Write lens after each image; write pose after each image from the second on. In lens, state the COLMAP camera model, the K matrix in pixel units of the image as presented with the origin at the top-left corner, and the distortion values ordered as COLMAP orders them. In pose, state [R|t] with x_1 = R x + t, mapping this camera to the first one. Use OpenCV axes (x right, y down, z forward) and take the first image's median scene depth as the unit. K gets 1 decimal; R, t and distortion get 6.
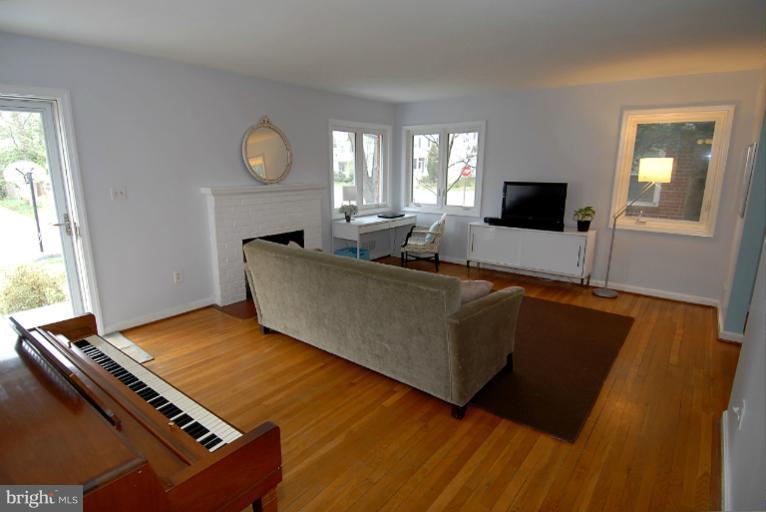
lens RADIAL K [[413.1, 0, 379.9], [0, 413.1, 254.8], [0, 0, 1]] dist [0.024324, -0.016635]
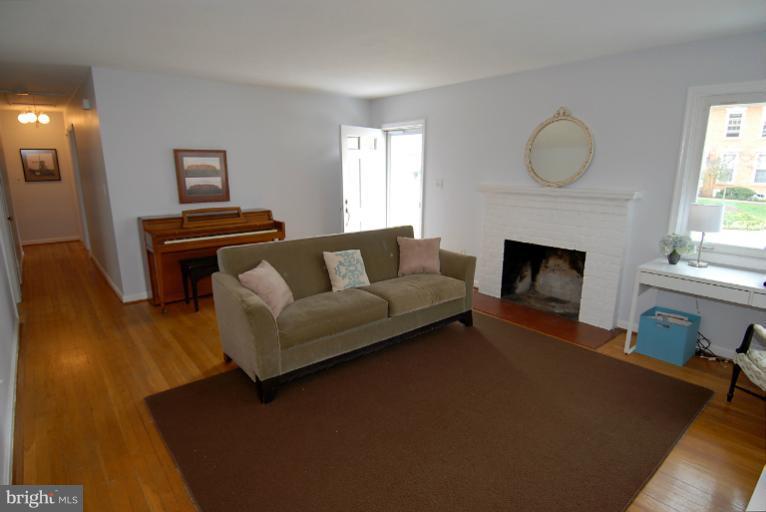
lens RADIAL K [[413.1, 0, 376.6], [0, 413.1, 254.4], [0, 0, 1]] dist [0.024324, -0.016635]
pose [[-0.218668, 0.205762, -0.953859, 0.649340], [-0.215406, 0.943222, 0.252848, -0.175543], [0.951727, 0.260757, -0.161930, 0.817346]]
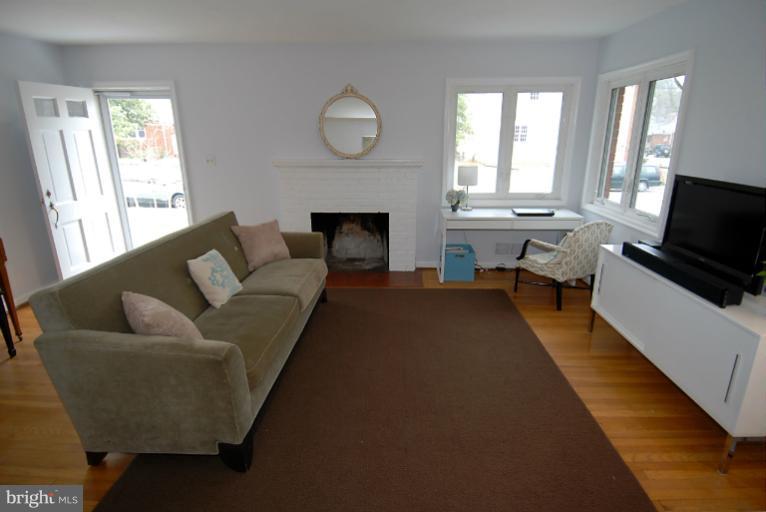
lens RADIAL K [[413.1, 0, 390.0], [0, 413.1, 257.0], [0, 0, 1]] dist [0.024324, -0.016635]
pose [[0.593683, 0.225313, -0.772512, 0.554175], [-0.171507, 0.973372, 0.152092, -0.110665], [0.786210, 0.042197, 0.616517, 0.495060]]
